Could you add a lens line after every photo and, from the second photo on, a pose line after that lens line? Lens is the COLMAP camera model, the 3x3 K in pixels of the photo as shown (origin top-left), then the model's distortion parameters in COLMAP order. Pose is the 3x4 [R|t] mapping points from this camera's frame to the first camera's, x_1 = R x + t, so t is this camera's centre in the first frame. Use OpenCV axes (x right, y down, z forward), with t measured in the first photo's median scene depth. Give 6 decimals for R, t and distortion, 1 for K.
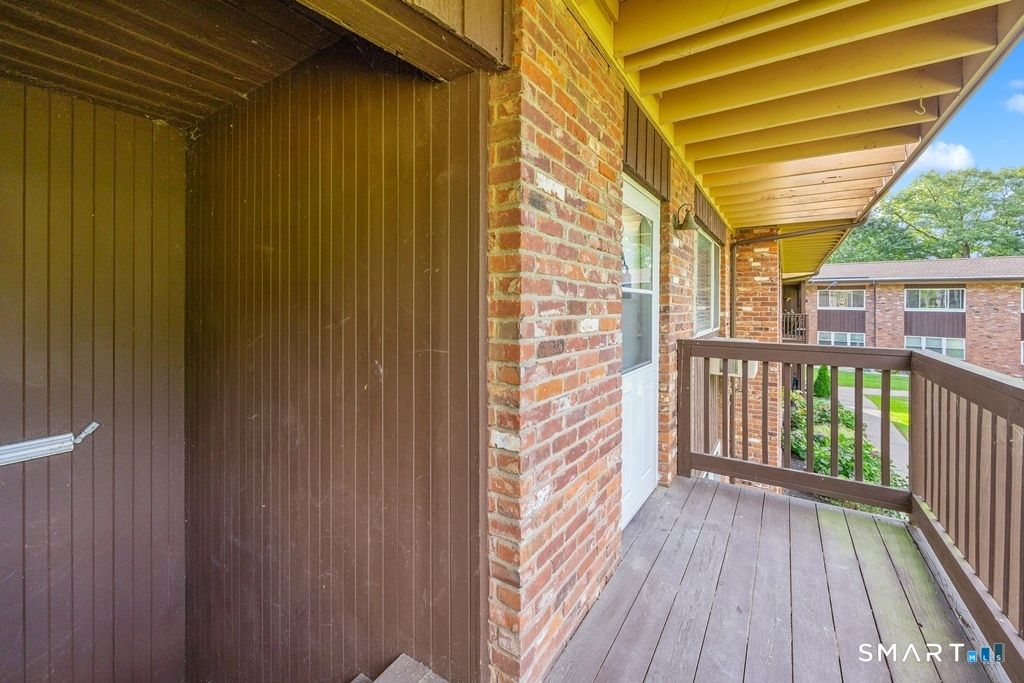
lens RADIAL K [[419.2, 0, 509.8], [0, 419.2, 299.9], [0, 0, 1]] dist [0.001990, 0.000378]
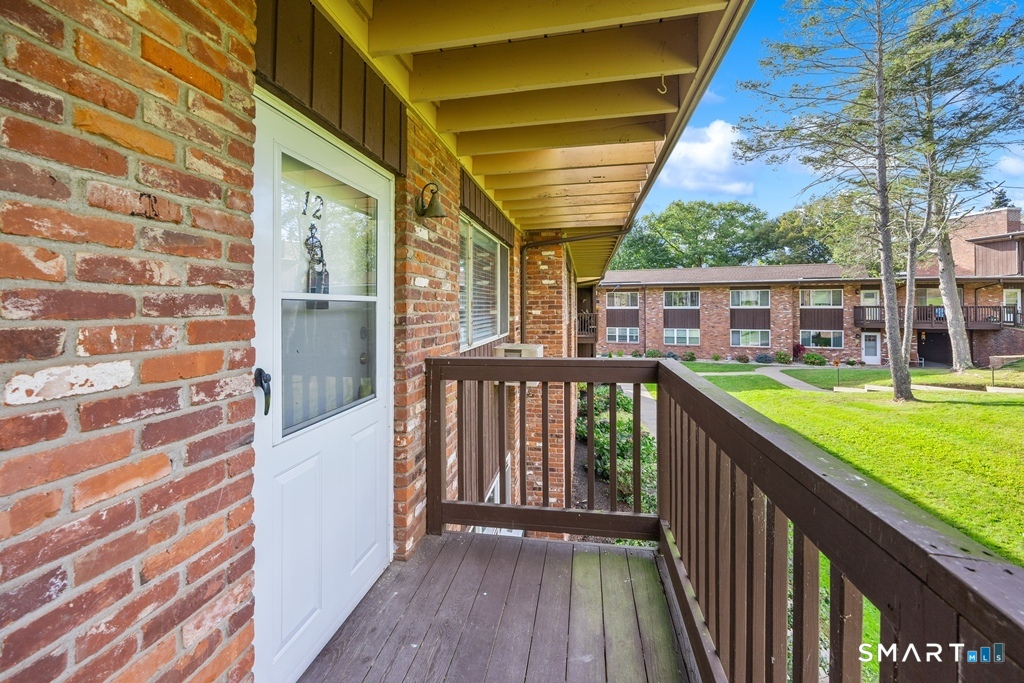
lens RADIAL K [[419.2, 0, 506.2], [0, 419.2, 307.7], [0, 0, 1]] dist [0.001990, 0.000378]
pose [[0.923289, -0.018453, 0.383662, 0.250142], [0.014090, 0.999800, 0.014180, -0.008904], [-0.383847, -0.007687, 0.923365, 0.236391]]
